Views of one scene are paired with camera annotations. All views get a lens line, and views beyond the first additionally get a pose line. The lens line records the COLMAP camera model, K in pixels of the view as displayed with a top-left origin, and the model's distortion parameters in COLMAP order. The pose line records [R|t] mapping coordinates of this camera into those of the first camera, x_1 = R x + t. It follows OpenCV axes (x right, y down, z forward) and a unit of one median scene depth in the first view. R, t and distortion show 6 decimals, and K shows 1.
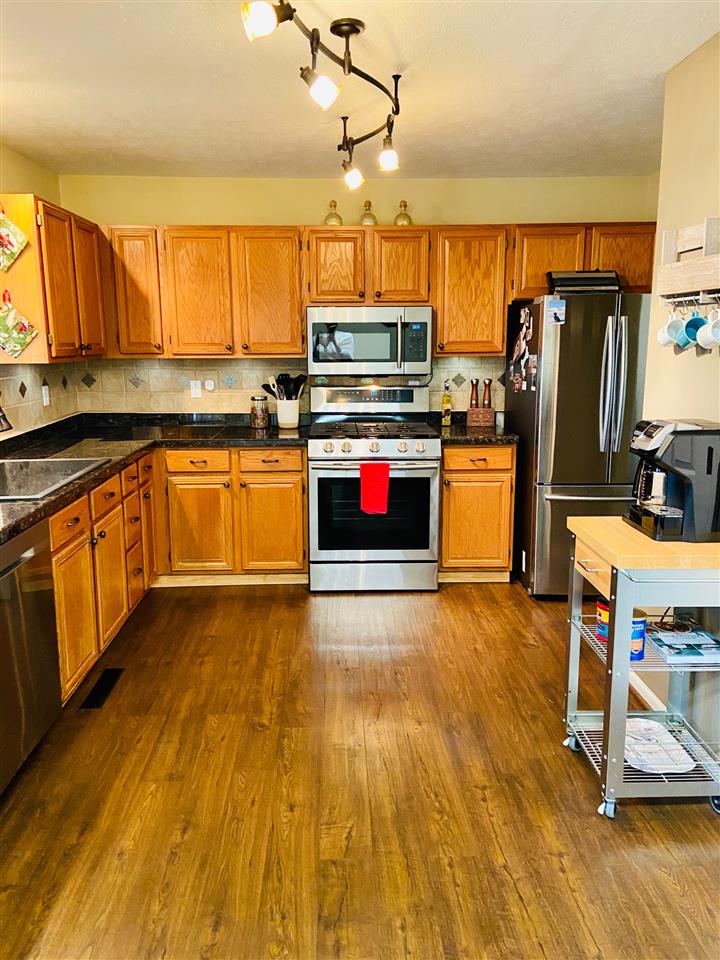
lens RADIAL K [[723.2, 0, 356.8], [0, 723.2, 468.6], [0, 0, 1]] dist [0.113353, -0.148001]
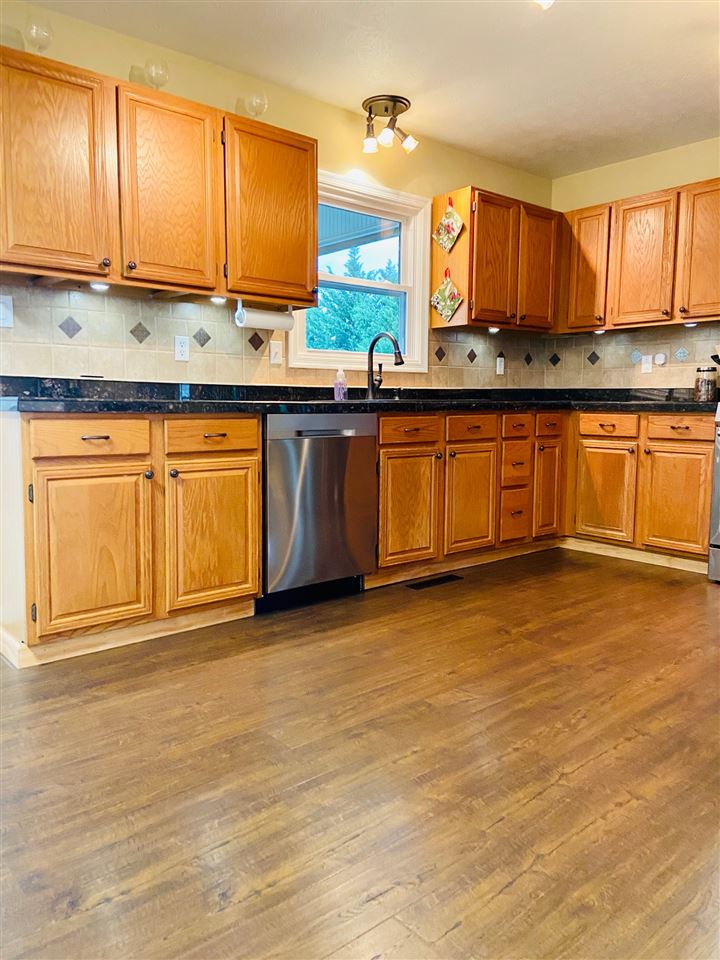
lens RADIAL K [[723.2, 0, 356.8], [0, 723.2, 468.6], [0, 0, 1]] dist [0.113353, -0.148001]
pose [[0.627026, 0.080145, -0.774864, 0.344125], [-0.149640, 0.988561, -0.018842, 0.117869], [0.764491, 0.127765, 0.631847, 0.109838]]
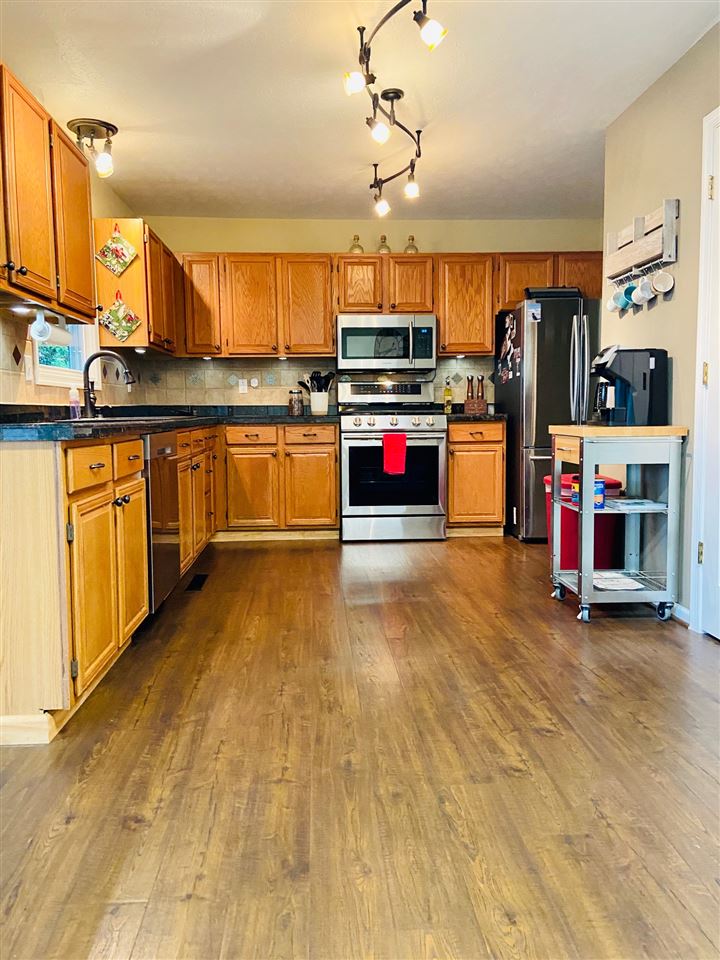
lens RADIAL K [[725.6, 0, 360.4], [0, 725.6, 469.0], [0, 0, 1]] dist [0.109591, -0.137581]
pose [[0.999357, -0.009013, 0.034713, -0.075675], [0.012538, 0.994634, -0.102689, 0.174748], [-0.033602, 0.103059, 0.994108, -0.231693]]
